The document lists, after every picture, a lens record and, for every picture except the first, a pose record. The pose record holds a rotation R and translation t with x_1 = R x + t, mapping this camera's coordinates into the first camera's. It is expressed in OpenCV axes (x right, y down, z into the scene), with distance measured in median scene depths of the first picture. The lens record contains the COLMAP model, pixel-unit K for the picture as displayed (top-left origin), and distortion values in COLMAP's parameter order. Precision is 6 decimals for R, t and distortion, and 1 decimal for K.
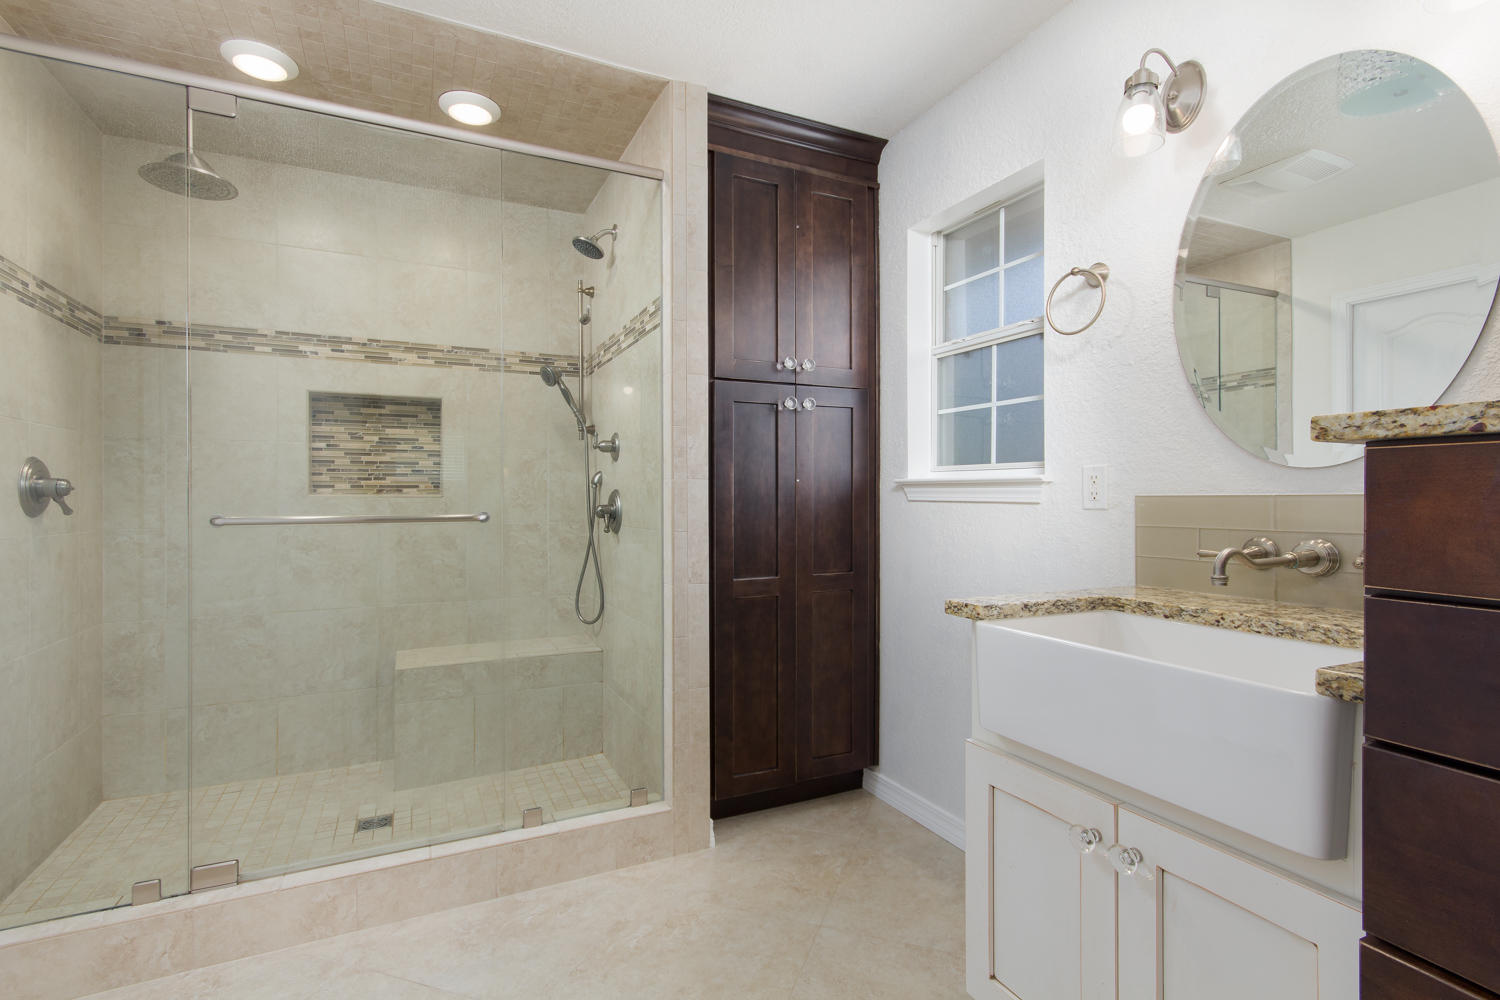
lens RADIAL K [[739.0, 0, 751.0], [0, 739.0, 491.2], [0, 0, 1]] dist [0.005783, 0.001553]
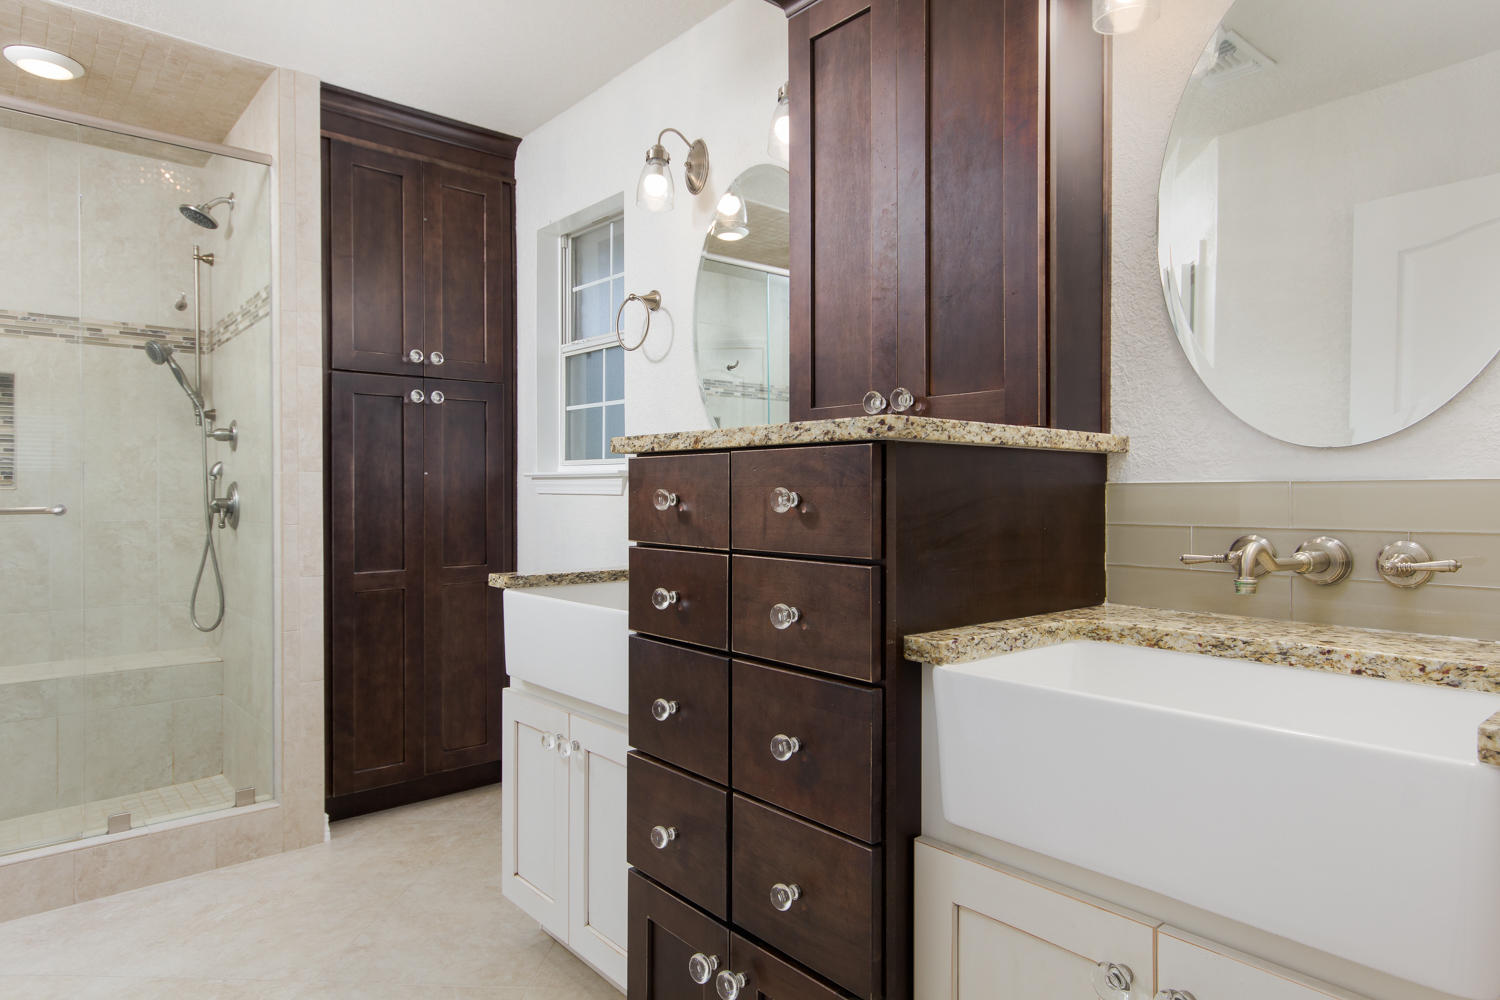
lens RADIAL K [[866.8, 0, 681.9], [0, 866.8, 490.5], [0, 0, 1]] dist [0.006172, 0.000788]
pose [[0.969108, 0.001166, 0.246633, 0.112147], [-0.002737, 0.999978, 0.006028, 0.000766], [-0.246620, -0.006517, 0.969090, -0.226956]]
